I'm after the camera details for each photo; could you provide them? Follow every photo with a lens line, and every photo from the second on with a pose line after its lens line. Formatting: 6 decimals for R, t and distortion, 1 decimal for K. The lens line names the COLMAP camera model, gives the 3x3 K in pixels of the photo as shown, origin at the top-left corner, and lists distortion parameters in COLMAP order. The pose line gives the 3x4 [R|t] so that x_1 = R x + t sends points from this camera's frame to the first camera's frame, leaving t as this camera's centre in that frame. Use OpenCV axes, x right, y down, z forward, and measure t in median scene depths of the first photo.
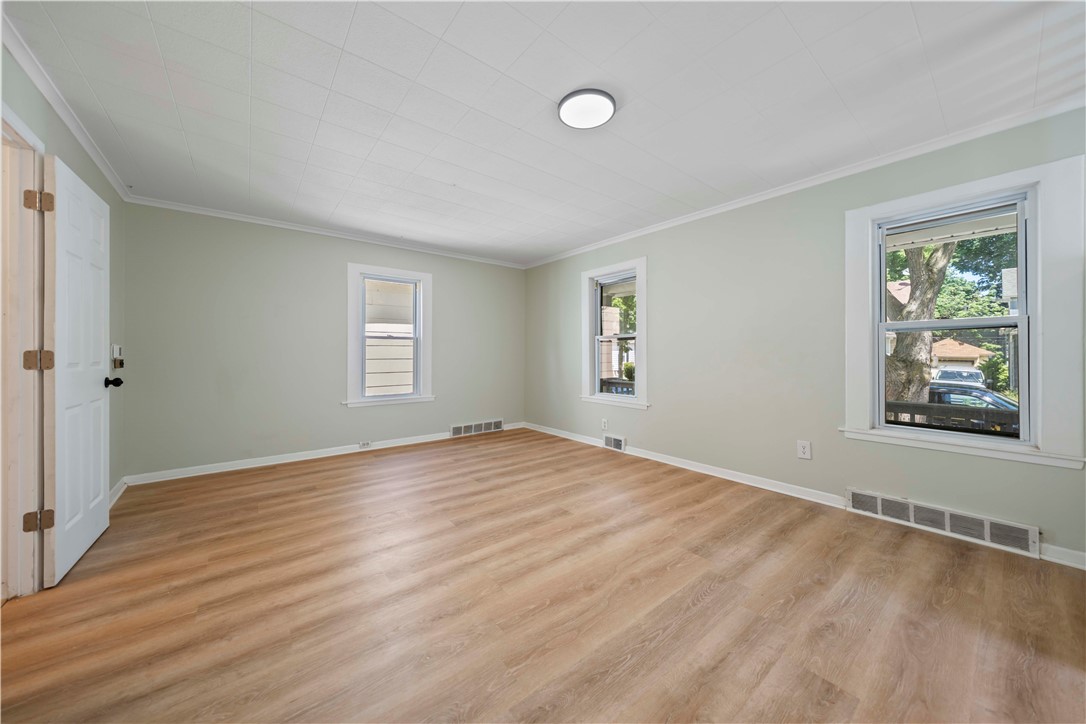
lens RADIAL K [[368.0, 0, 543.0], [0, 368.0, 347.1], [0, 0, 1]] dist [-0.002384, 0.000688]
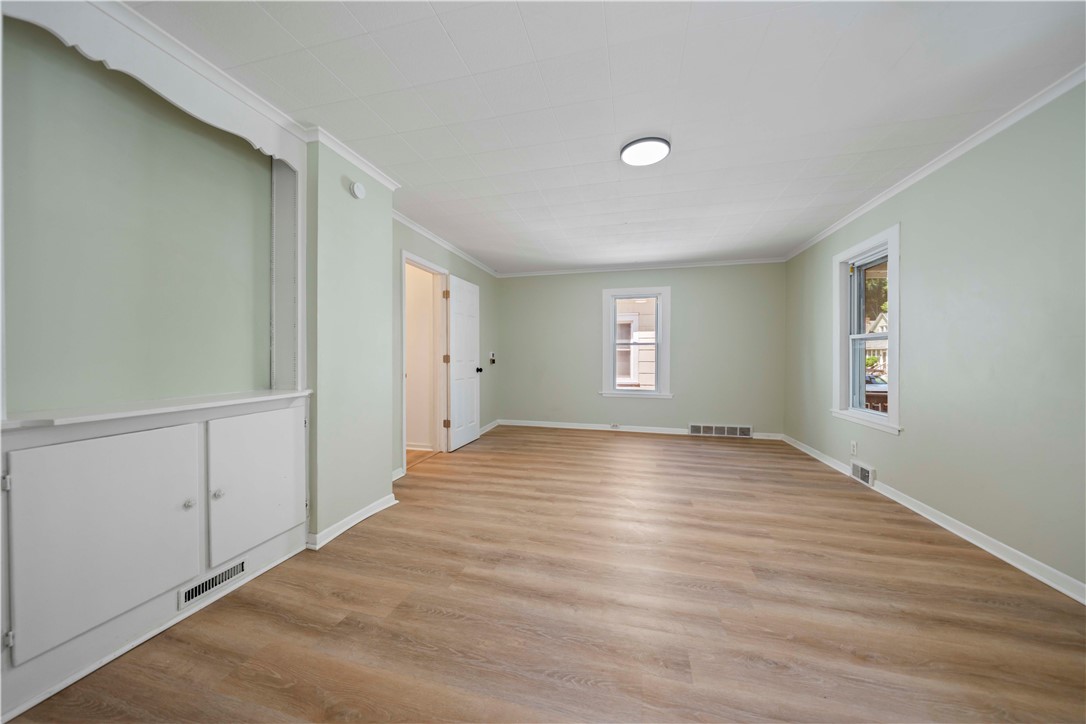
lens RADIAL K [[368.0, 0, 546.9], [0, 368.0, 357.1], [0, 0, 1]] dist [-0.002384, 0.000688]
pose [[0.612528, 0.003544, -0.790441, 0.432757], [0.011524, 0.999844, 0.013414, -0.001684], [0.790365, -0.017325, 0.612391, 0.009018]]
